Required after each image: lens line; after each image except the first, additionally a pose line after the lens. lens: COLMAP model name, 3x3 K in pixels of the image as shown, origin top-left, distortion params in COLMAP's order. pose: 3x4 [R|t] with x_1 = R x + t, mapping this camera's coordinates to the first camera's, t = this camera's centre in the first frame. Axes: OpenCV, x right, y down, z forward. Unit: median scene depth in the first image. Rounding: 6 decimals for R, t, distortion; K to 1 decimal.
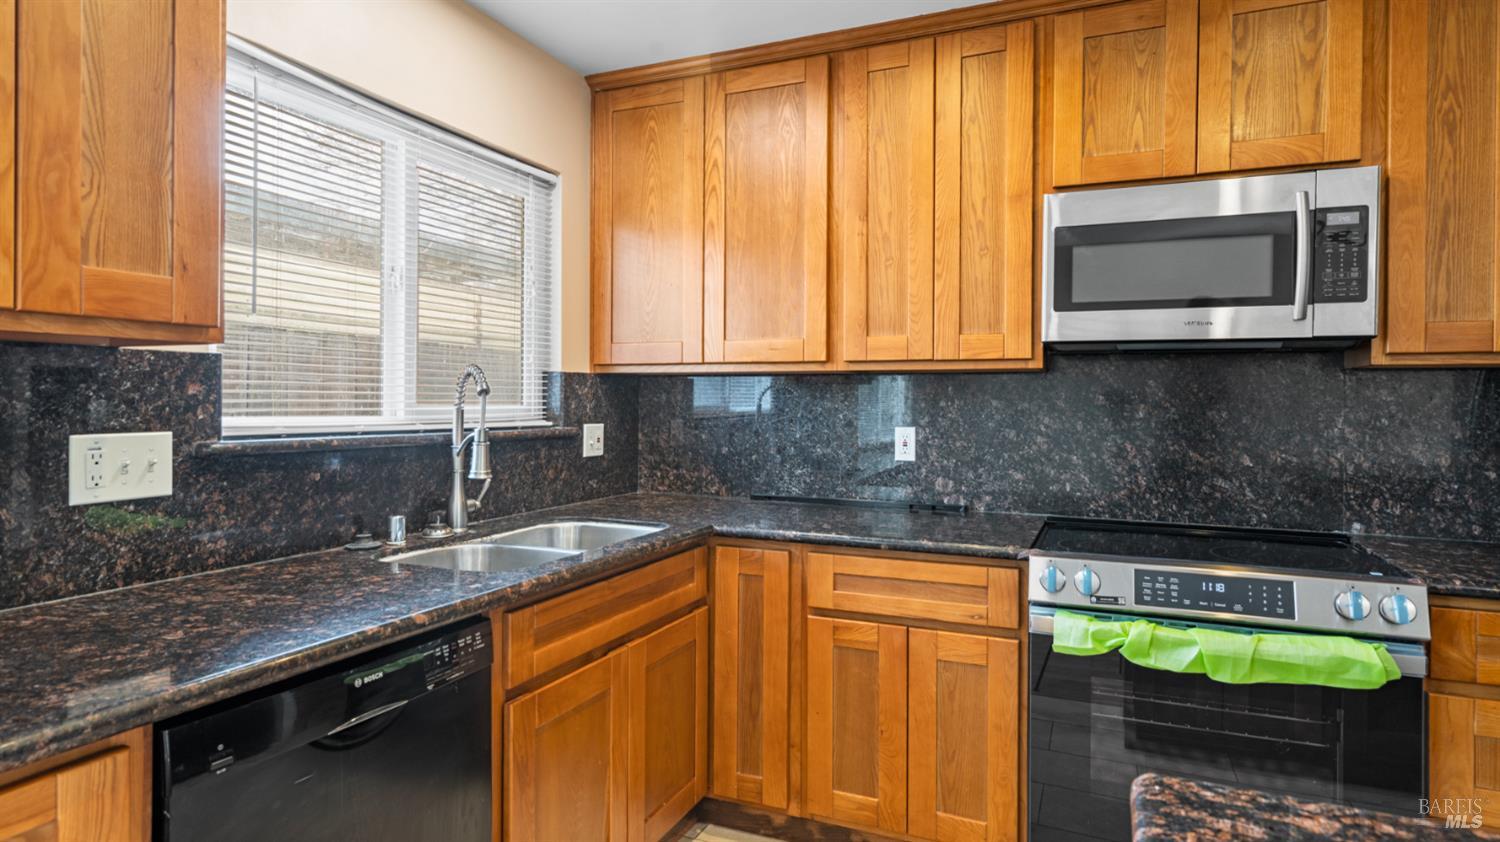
lens RADIAL K [[827.8, 0, 745.6], [0, 827.8, 400.5], [0, 0, 1]] dist [0.006063, 0.000544]
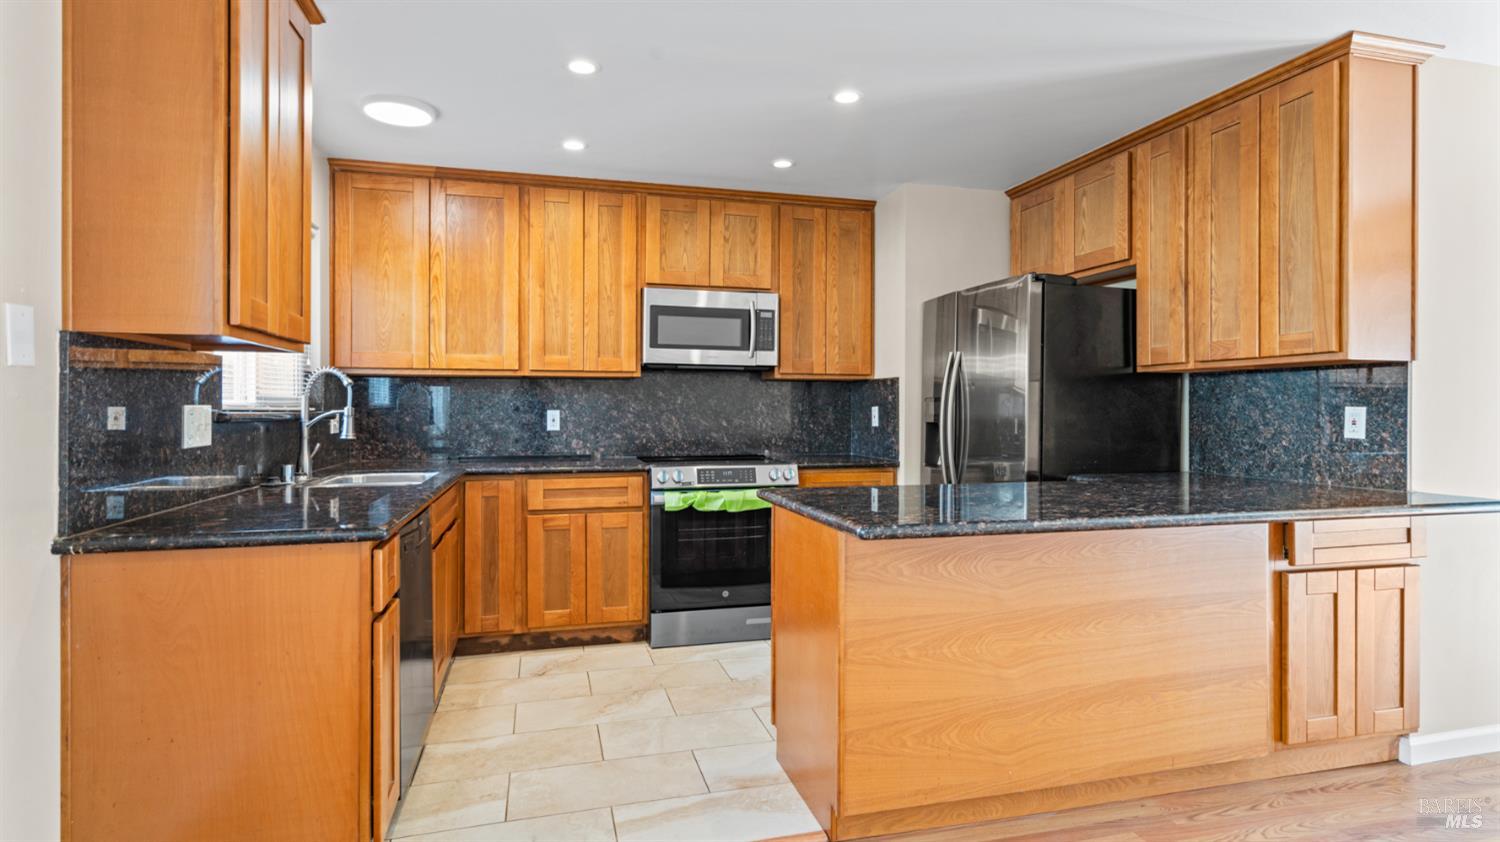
lens RADIAL K [[762.6, 0, 744.8], [0, 762.6, 408.3], [0, 0, 1]] dist [0.001027, 0.000381]
pose [[0.780890, -0.005113, 0.624647, -0.564696], [0.003369, 0.999986, 0.003974, 0.028515], [-0.624659, -0.000999, 0.780897, -0.535848]]
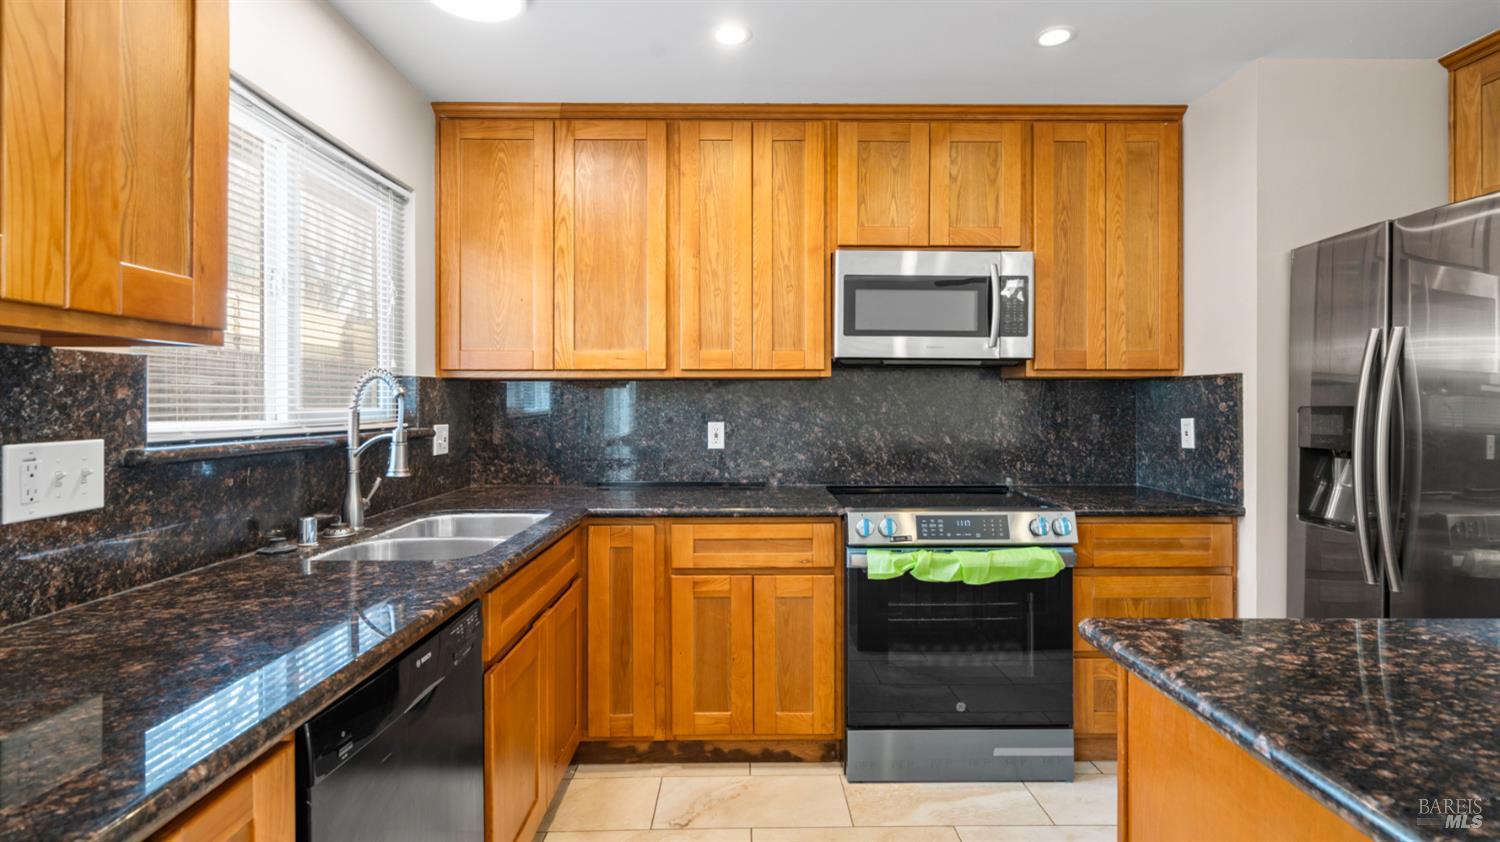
lens RADIAL K [[711.5, 0, 749.8], [0, 711.5, 399.2], [0, 0, 1]] dist [-0.002250, 0.000318]
pose [[0.910953, -0.005226, 0.412477, -0.252442], [0.006535, 0.999977, -0.001762, -0.000638], [-0.412458, 0.004301, 0.910966, -0.014558]]
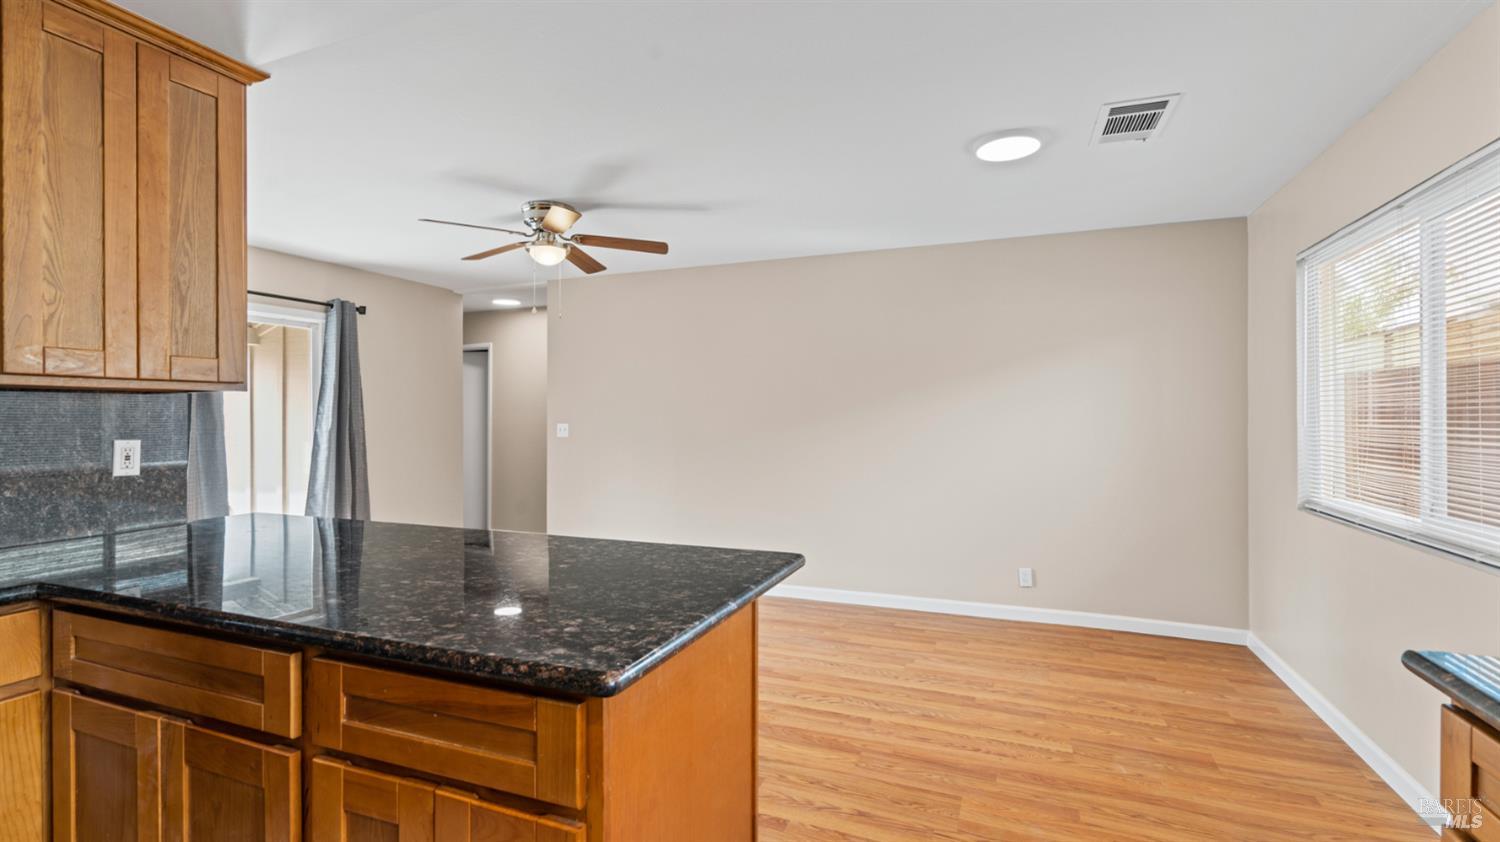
lens RADIAL K [[682.2, 0, 745.8], [0, 682.2, 418.4], [0, 0, 1]] dist [0.001784, 0.000497]
pose [[-0.999586, -0.005388, -0.028265, 0.095267], [-0.005476, 0.999980, 0.003040, -0.002667], [0.028248, 0.003194, -0.999596, 0.755205]]
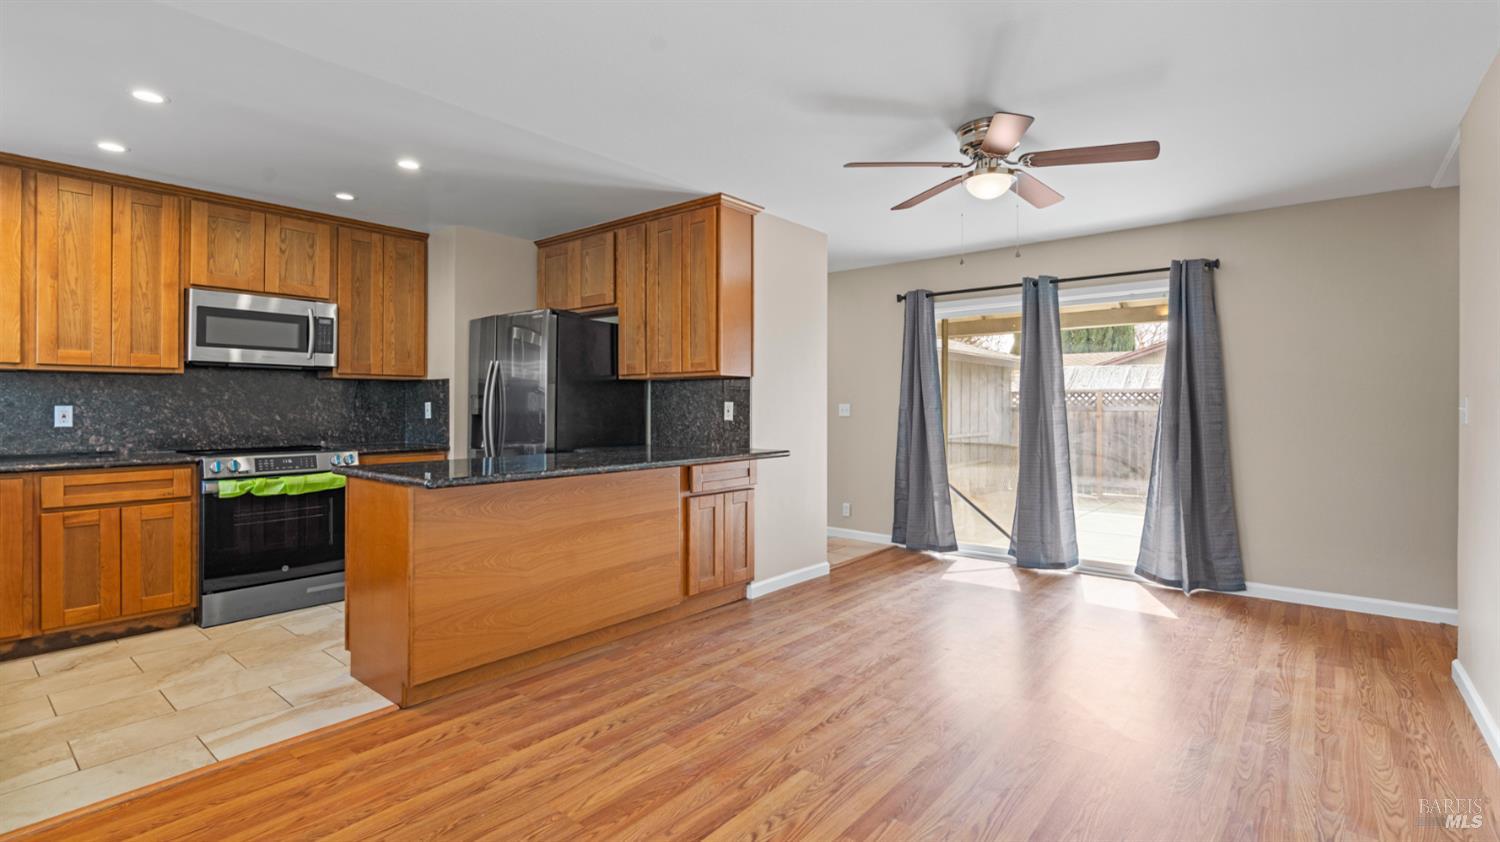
lens RADIAL K [[688.9, 0, 748.4], [0, 688.9, 400.8], [0, 0, 1]] dist [-0.000715, 0.000552]
pose [[0.276500, -0.000822, 0.961014, -0.870215], [0.002305, 0.999997, 0.000192, 0.030493], [-0.961011, 0.002162, 0.276501, -0.771824]]
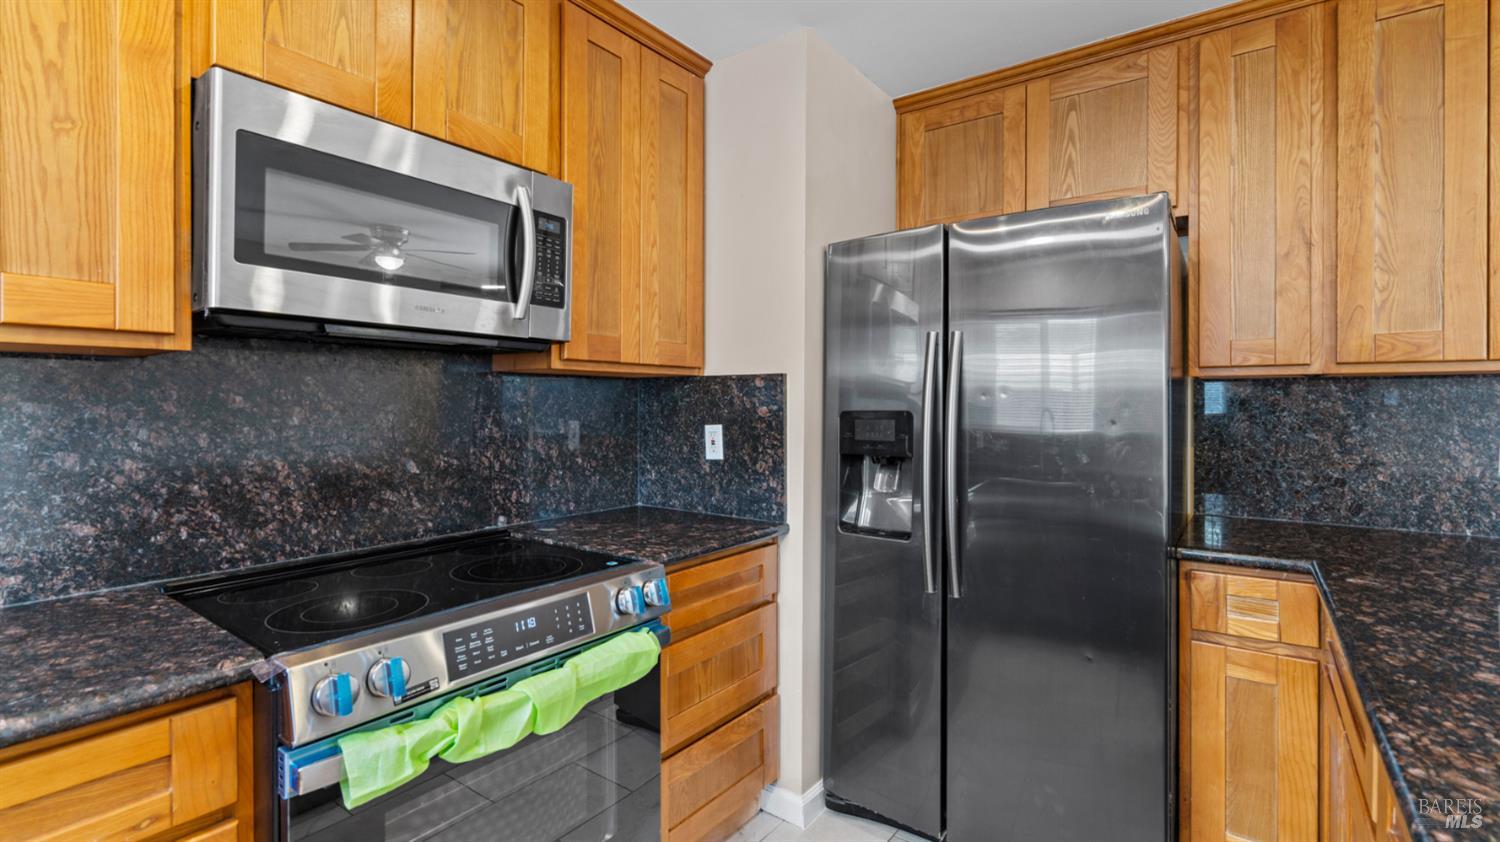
lens RADIAL K [[677.4, 0, 750.0], [0, 677.4, 406.6], [0, 0, 1]] dist [-0.002741, 0.000353]
pose [[0.221677, -0.010277, 0.975066, -0.042138], [0.000133, 0.999945, 0.010509, -0.002725], [-0.975120, -0.002200, 0.221666, 0.490280]]
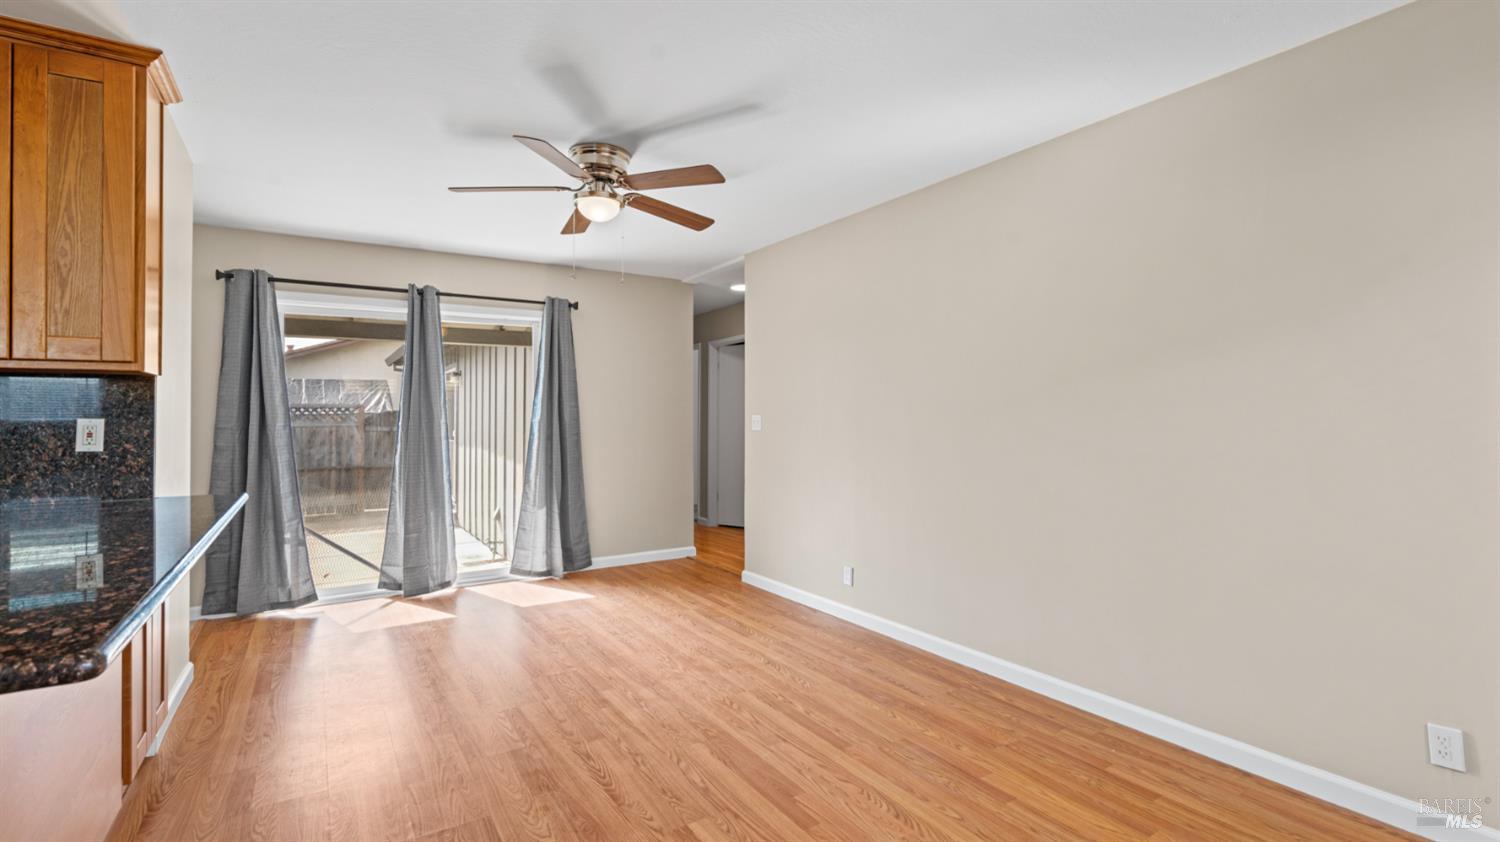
lens RADIAL K [[680.1, 0, 746.0], [0, 680.1, 409.3], [0, 0, 1]] dist [-0.000345, 0.000636]
pose [[-0.831425, 0.003703, 0.555624, -0.466568], [-0.001276, 0.999962, -0.008574, 0.027756], [-0.555635, -0.007838, -0.831390, 0.098804]]
